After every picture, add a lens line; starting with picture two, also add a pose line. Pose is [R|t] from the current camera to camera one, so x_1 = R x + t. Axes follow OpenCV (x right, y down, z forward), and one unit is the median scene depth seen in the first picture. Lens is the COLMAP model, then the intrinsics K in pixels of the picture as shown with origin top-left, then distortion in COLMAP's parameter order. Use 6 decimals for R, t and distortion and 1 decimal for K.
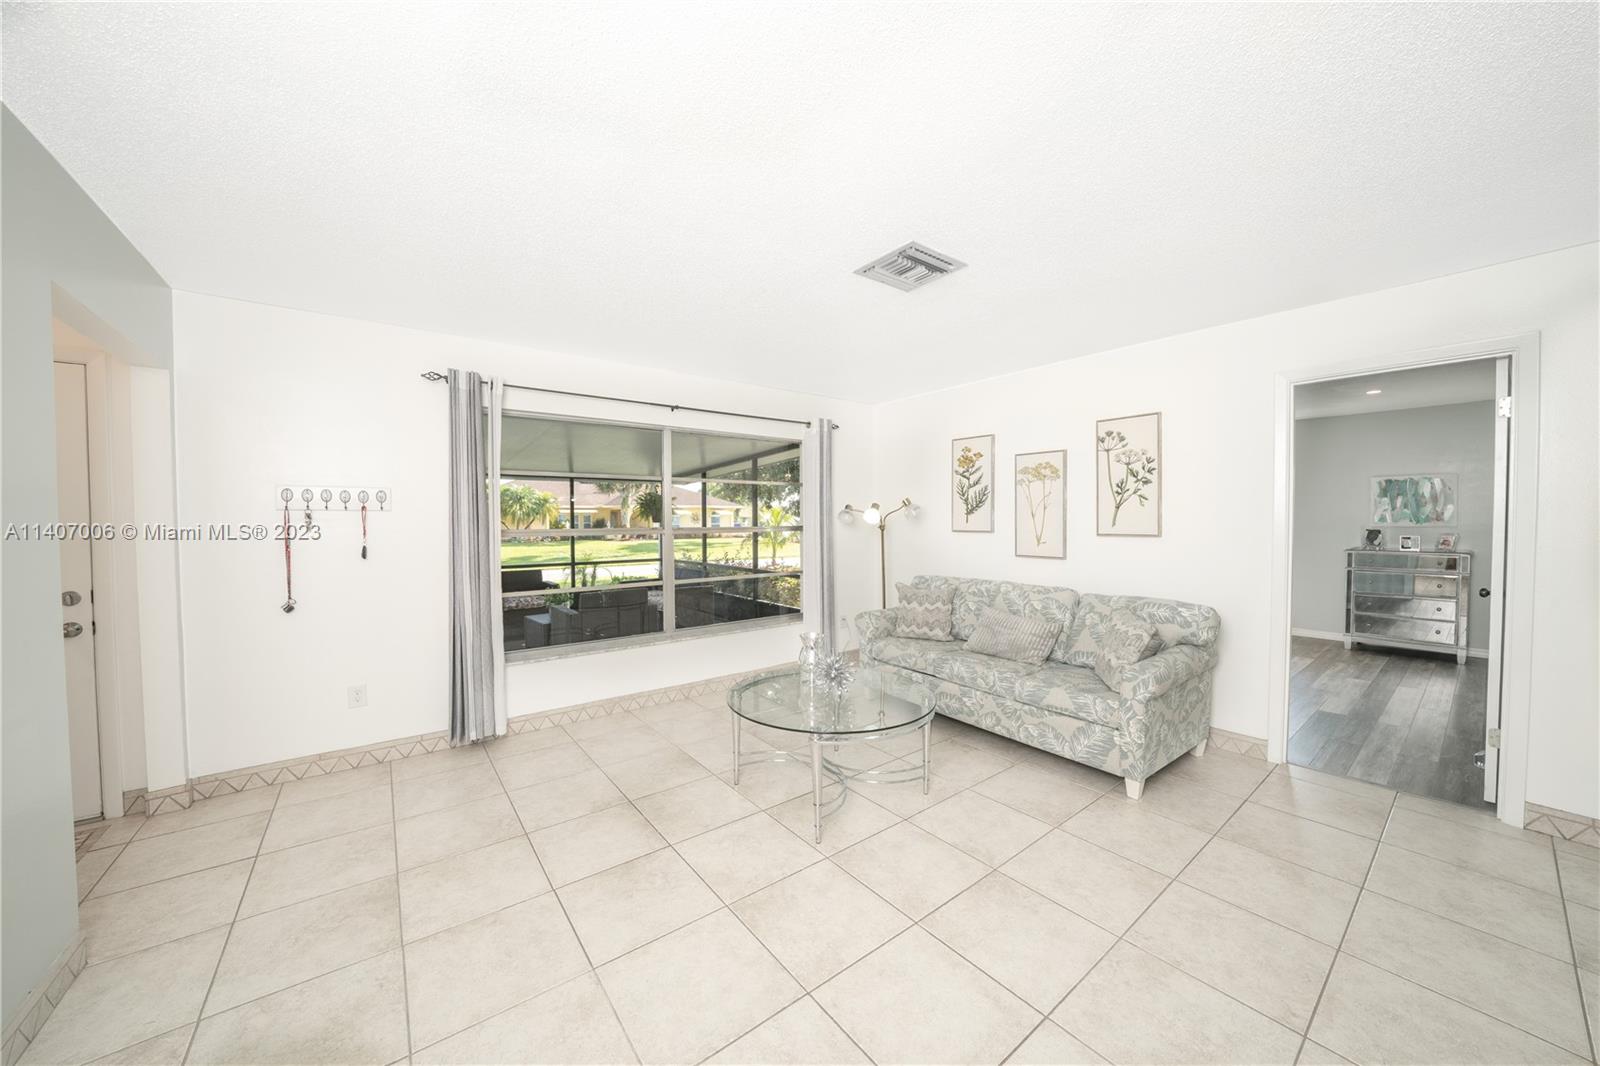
lens RADIAL K [[554.8, 0, 801.6], [0, 554.8, 533.2], [0, 0, 1]] dist [-0.022900, 0.000074]
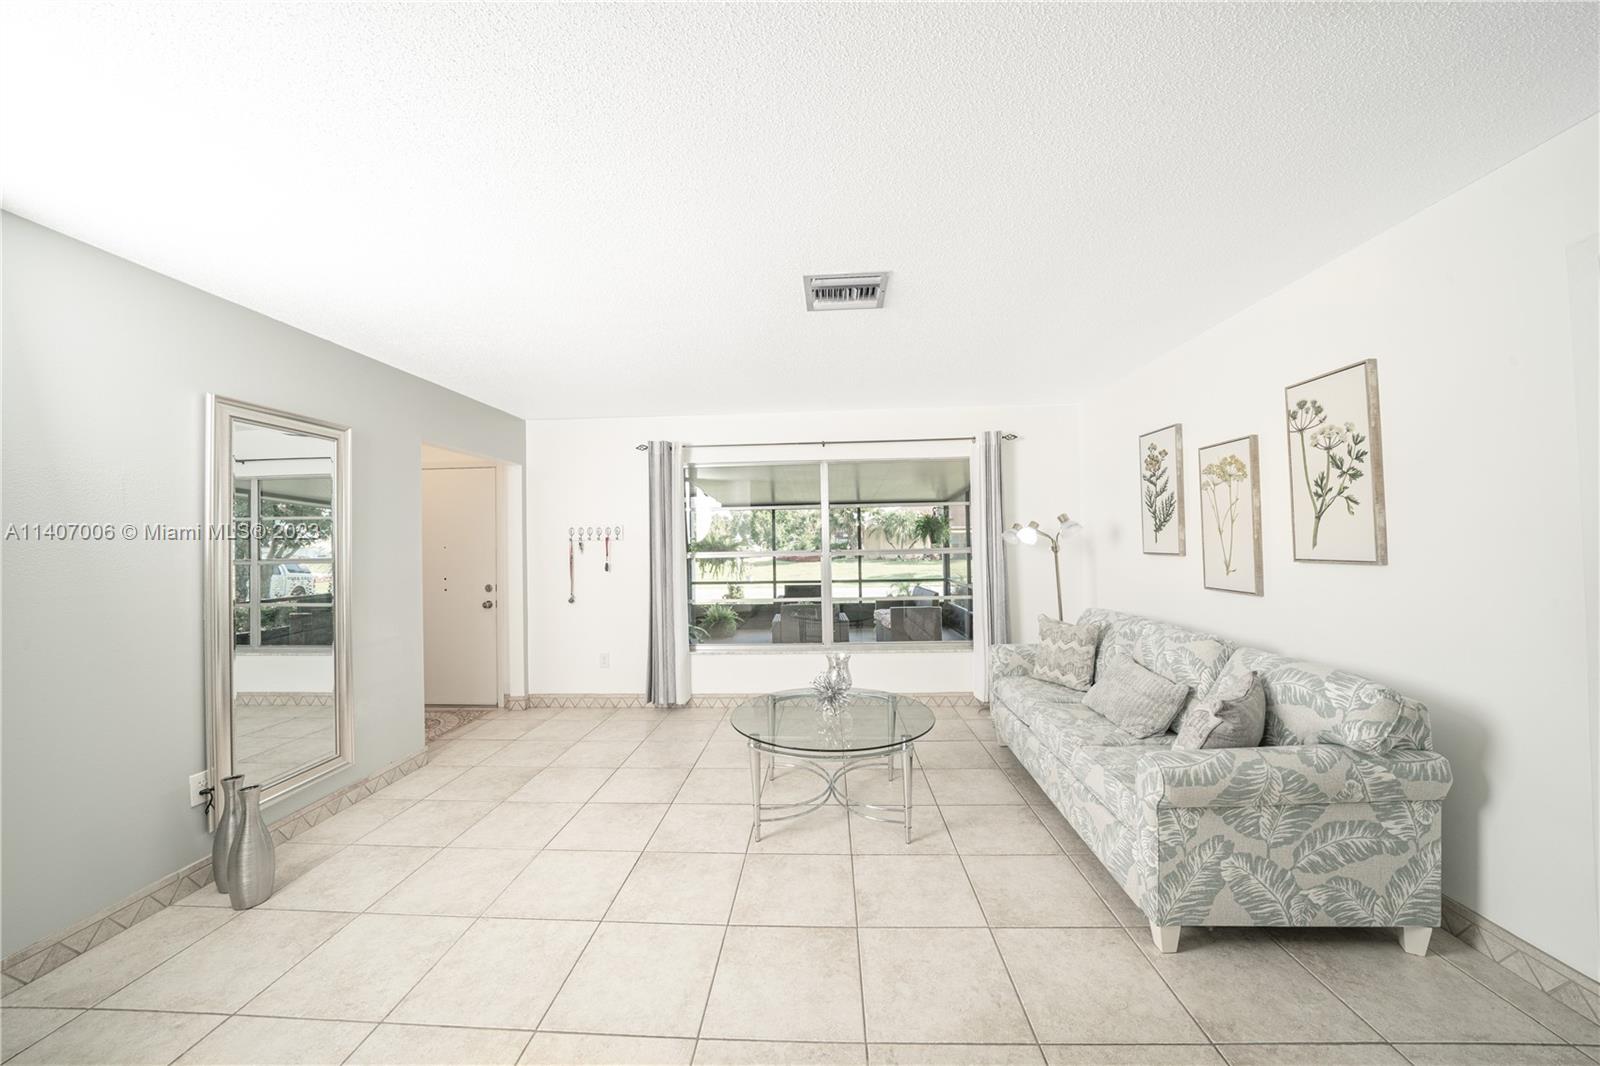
lens RADIAL K [[554.8, 0, 801.6], [0, 554.8, 533.2], [0, 0, 1]] dist [-0.022900, 0.000074]
pose [[0.762425, -0.021458, -0.646721, 0.530243], [-0.000872, 0.999415, -0.034187, -0.006744], [0.647076, 0.026629, 0.761960, 0.135905]]
